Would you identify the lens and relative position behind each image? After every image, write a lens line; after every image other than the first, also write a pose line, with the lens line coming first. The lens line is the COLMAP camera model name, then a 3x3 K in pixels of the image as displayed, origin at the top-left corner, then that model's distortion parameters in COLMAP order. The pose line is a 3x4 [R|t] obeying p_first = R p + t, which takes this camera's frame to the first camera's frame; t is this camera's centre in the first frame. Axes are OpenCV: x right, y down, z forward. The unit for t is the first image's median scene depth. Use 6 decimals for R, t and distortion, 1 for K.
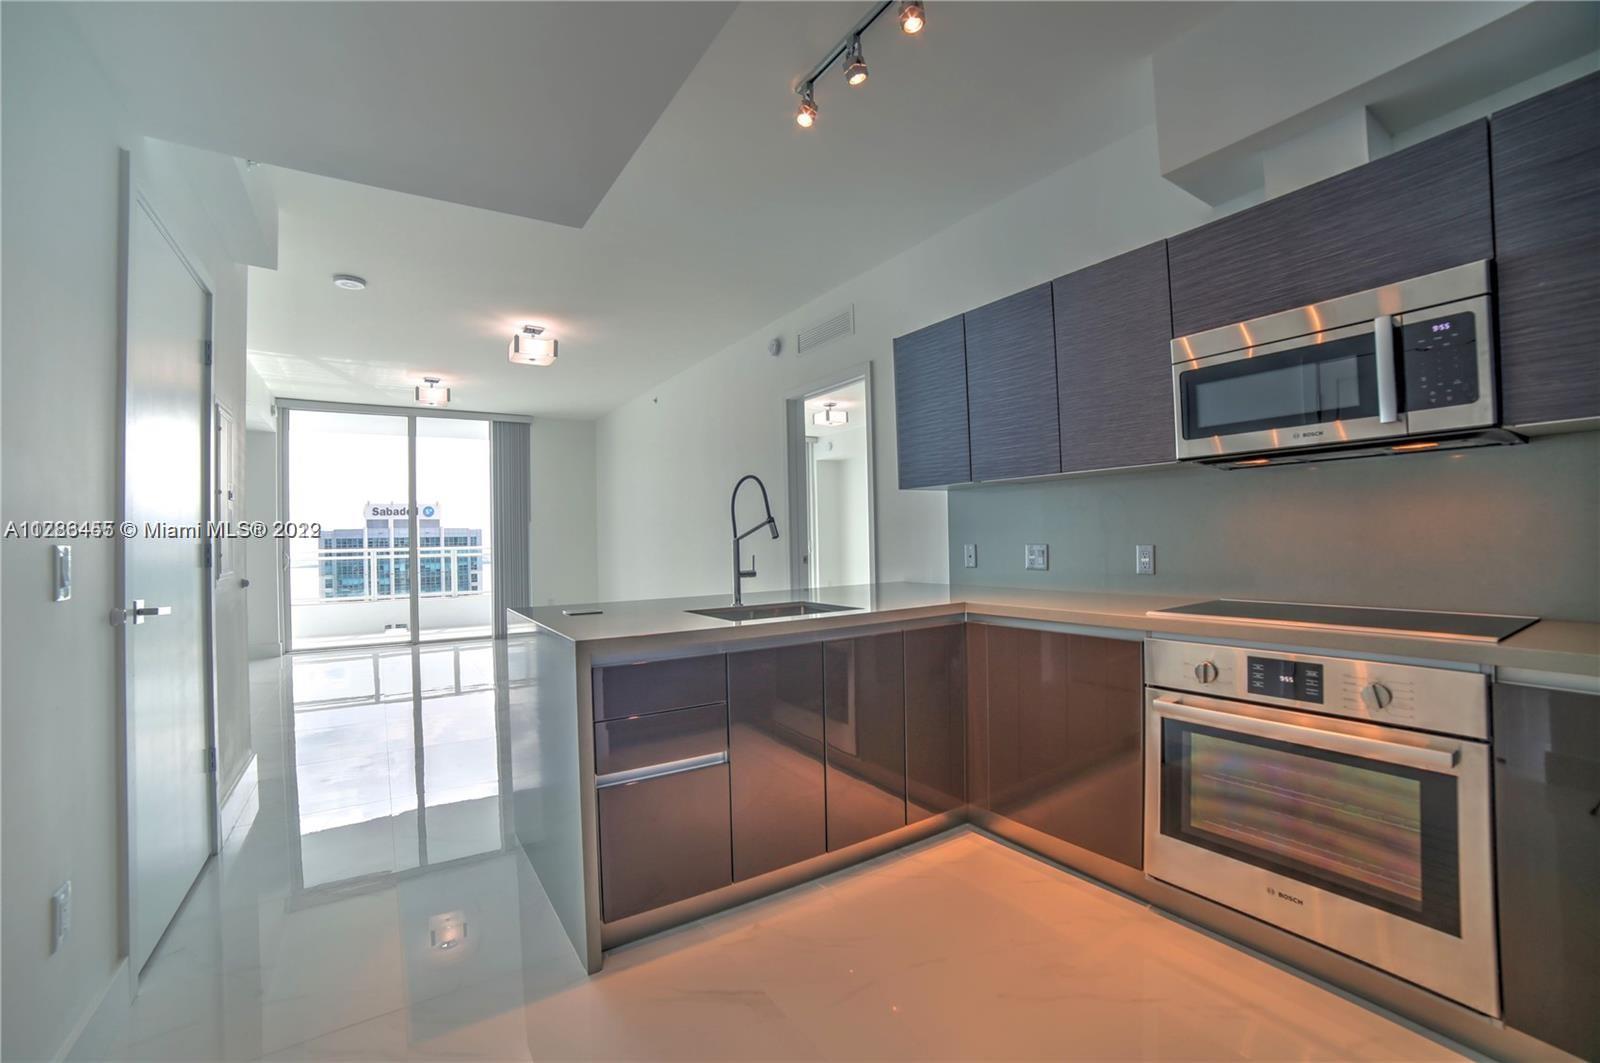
lens RADIAL K [[698.5, 0, 811.0], [0, 698.5, 525.1], [0, 0, 1]] dist [-0.096475, 0.035842]
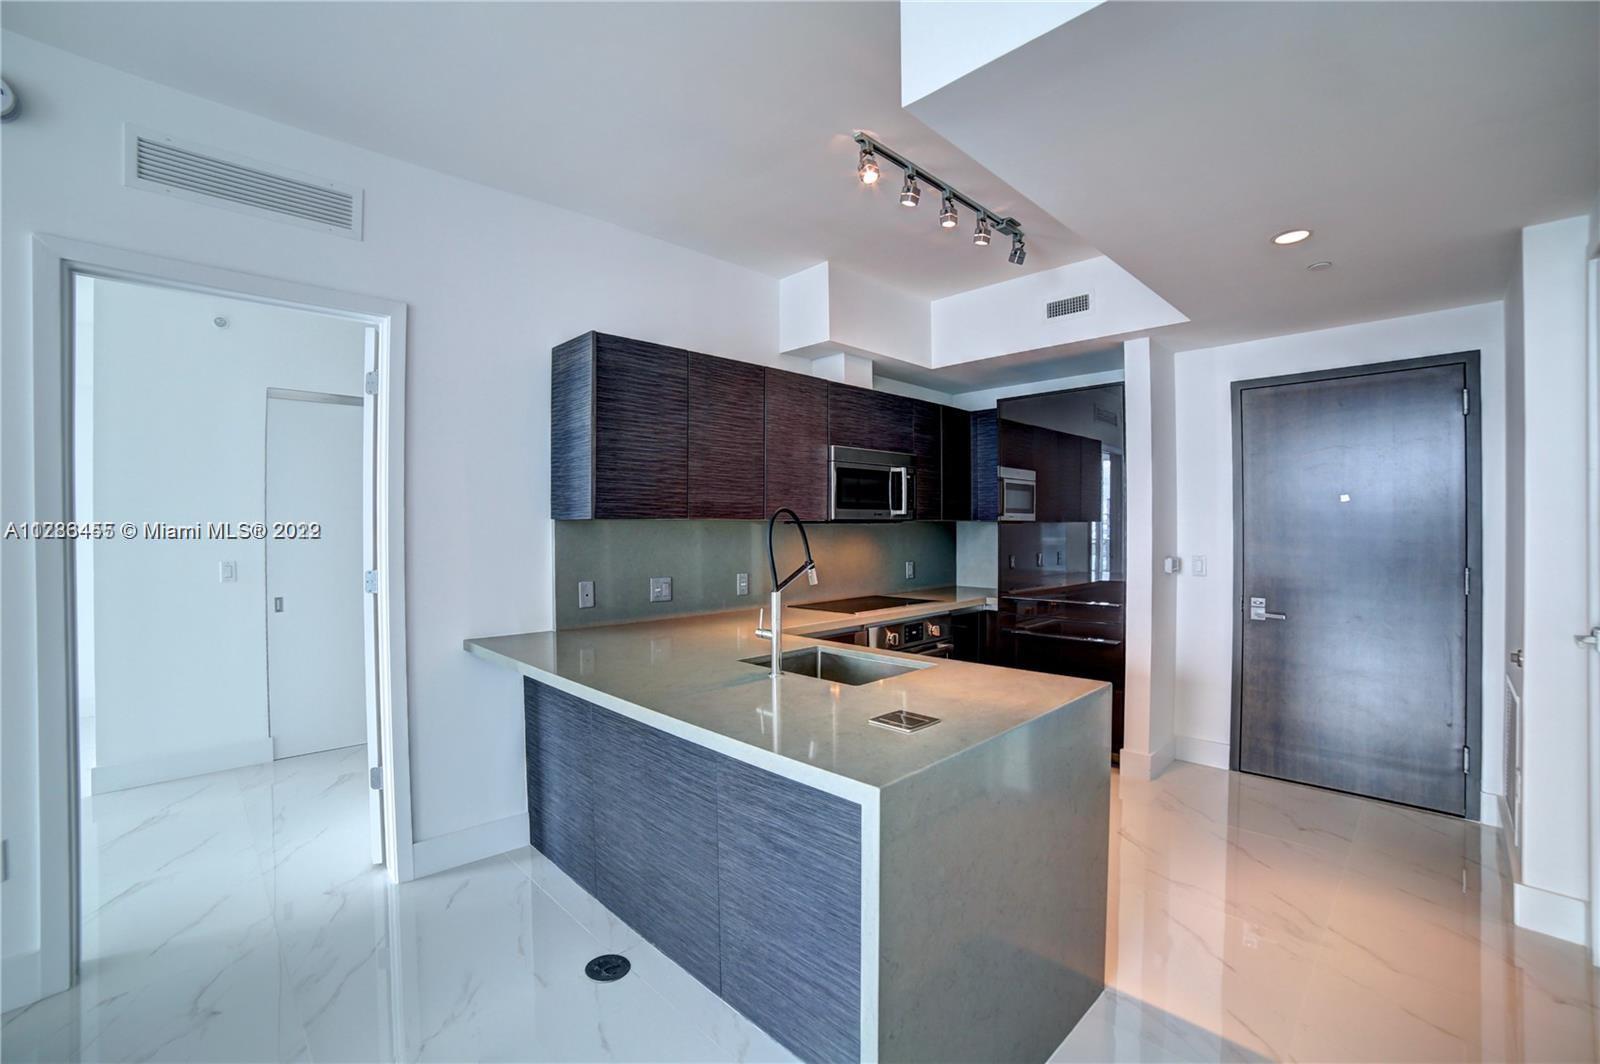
lens RADIAL K [[665.2, 0, 800.0], [0, 665.2, 532.0], [0, 0, 1]] dist [-0.101589, 0.034869]
pose [[-0.184701, 0.019893, 0.982593, -0.310472], [-0.008962, 0.999719, -0.021925, -0.009749], [-0.982754, -0.012856, -0.184471, 0.421503]]
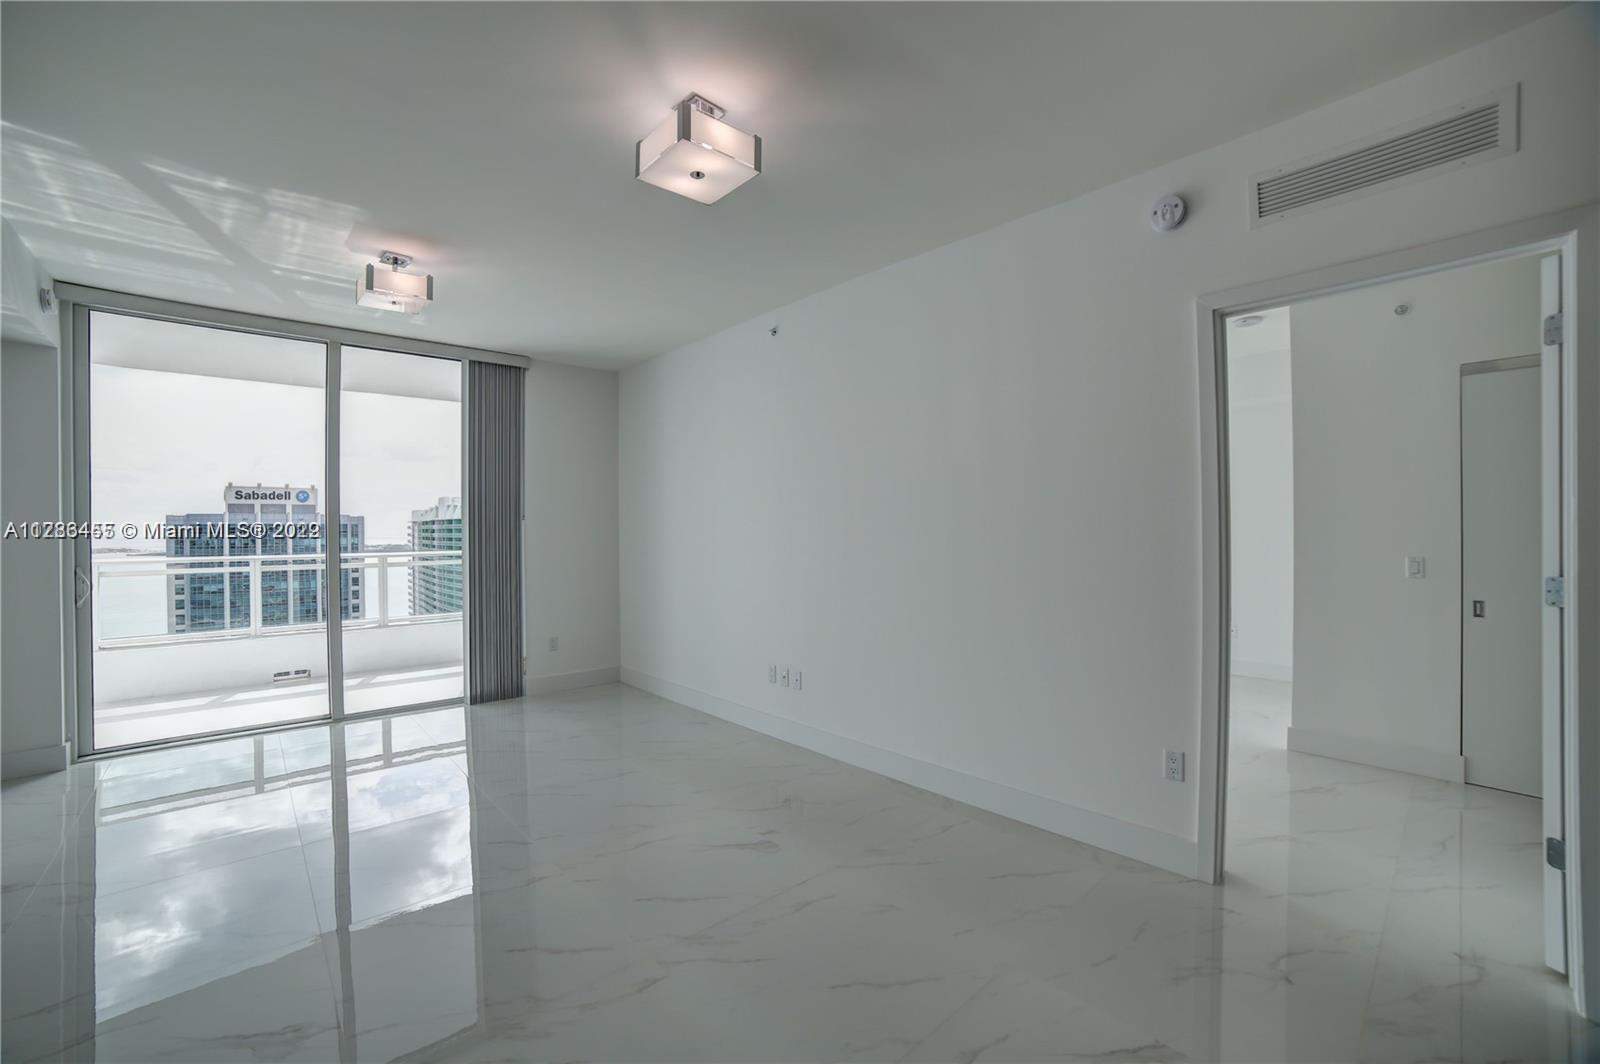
lens RADIAL K [[665.2, 0, 800.0], [0, 665.2, 532.0], [0, 0, 1]] dist [-0.101589, 0.034869]
pose [[0.986929, 0.017123, 0.160244, -0.270985], [-0.020426, 0.999611, 0.018986, -0.011527], [-0.159857, -0.022011, 0.986895, 0.381292]]
